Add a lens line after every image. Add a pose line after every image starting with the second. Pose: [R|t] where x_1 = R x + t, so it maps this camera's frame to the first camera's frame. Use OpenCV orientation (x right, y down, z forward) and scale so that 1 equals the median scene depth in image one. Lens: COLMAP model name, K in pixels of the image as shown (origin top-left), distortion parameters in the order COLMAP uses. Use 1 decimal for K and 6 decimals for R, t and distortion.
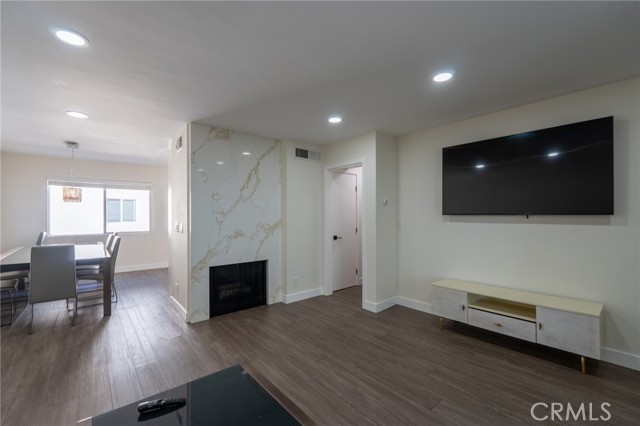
lens RADIAL K [[270.9, 0, 321.0], [0, 270.9, 213.5], [0, 0, 1]] dist [-0.005428, -0.000054]
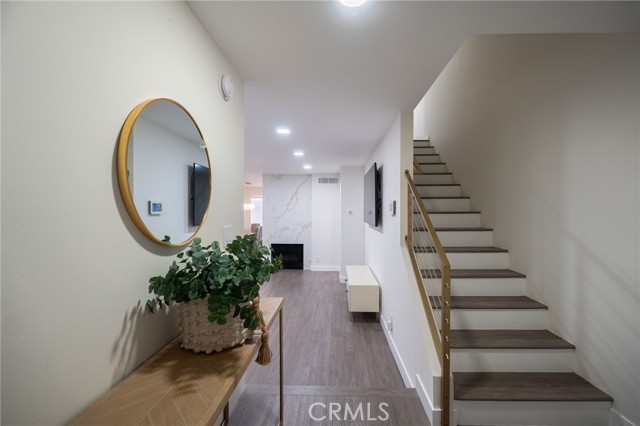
lens RADIAL K [[270.9, 0, 323.0], [0, 270.9, 210.7], [0, 0, 1]] dist [-0.005428, -0.000054]
pose [[0.726459, 0.009308, -0.687147, 1.137976], [-0.008952, 0.999952, 0.004081, -0.054814], [0.687152, 0.003186, 0.726507, -0.194539]]
